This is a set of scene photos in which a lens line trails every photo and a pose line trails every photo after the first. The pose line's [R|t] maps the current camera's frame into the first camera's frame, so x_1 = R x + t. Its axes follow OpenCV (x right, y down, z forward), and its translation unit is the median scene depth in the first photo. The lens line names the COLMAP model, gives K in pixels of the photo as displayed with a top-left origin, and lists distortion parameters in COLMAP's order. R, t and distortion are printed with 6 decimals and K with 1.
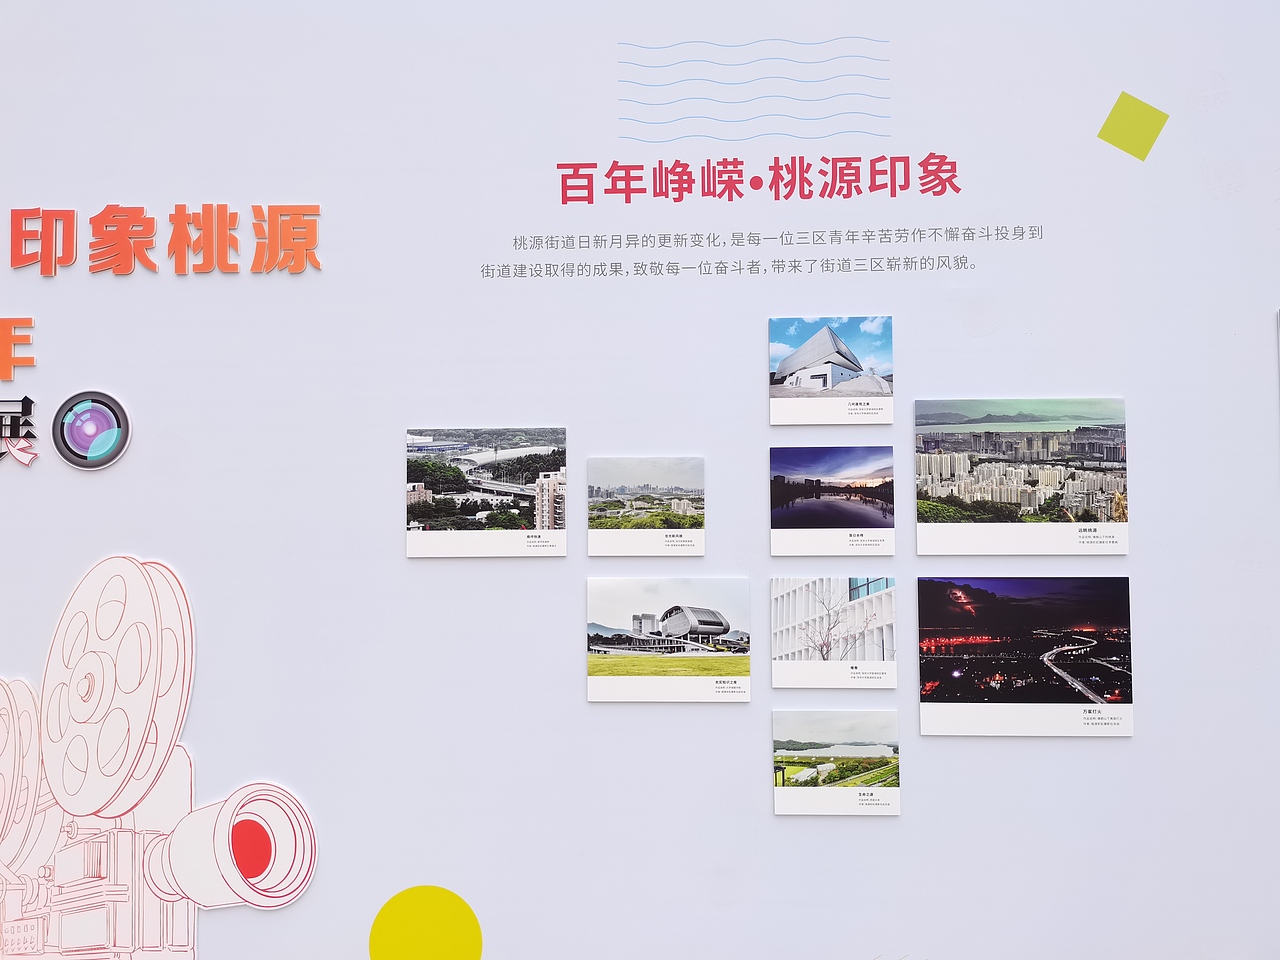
lens RADIAL K [[979.8, 0, 639.4], [0, 979.8, 481.8], [0, 0, 1]] dist [0.031170, -0.031156]
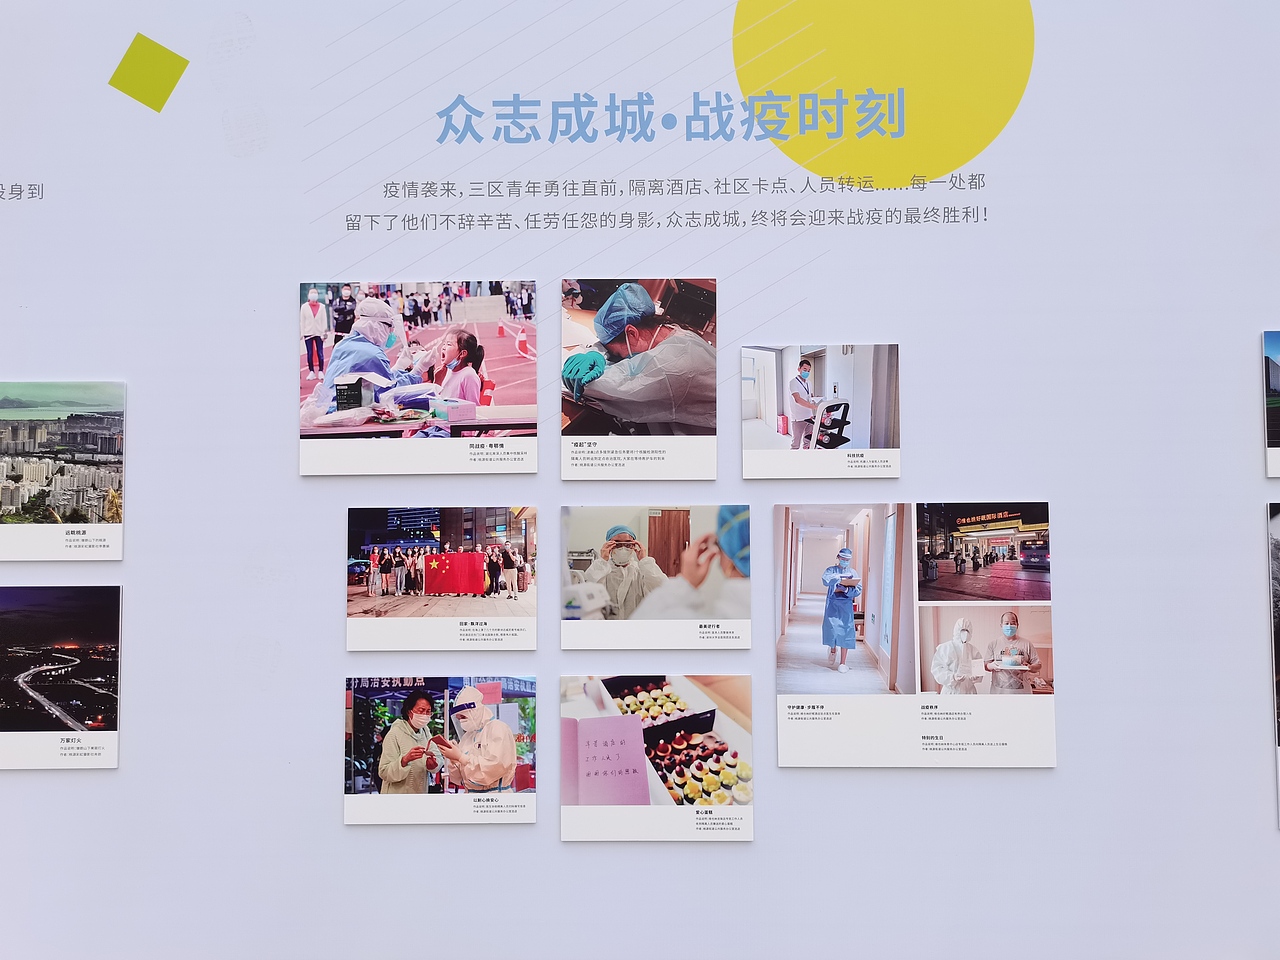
lens RADIAL K [[979.8, 0, 640.4], [0, 979.8, 478.3], [0, 0, 1]] dist [0.031170, -0.031156]
pose [[0.999338, 0.001821, 0.036336, 0.922413], [-0.001825, 0.999998, 0.000085, 0.000057], [-0.036336, -0.000151, 0.999340, 0.107526]]
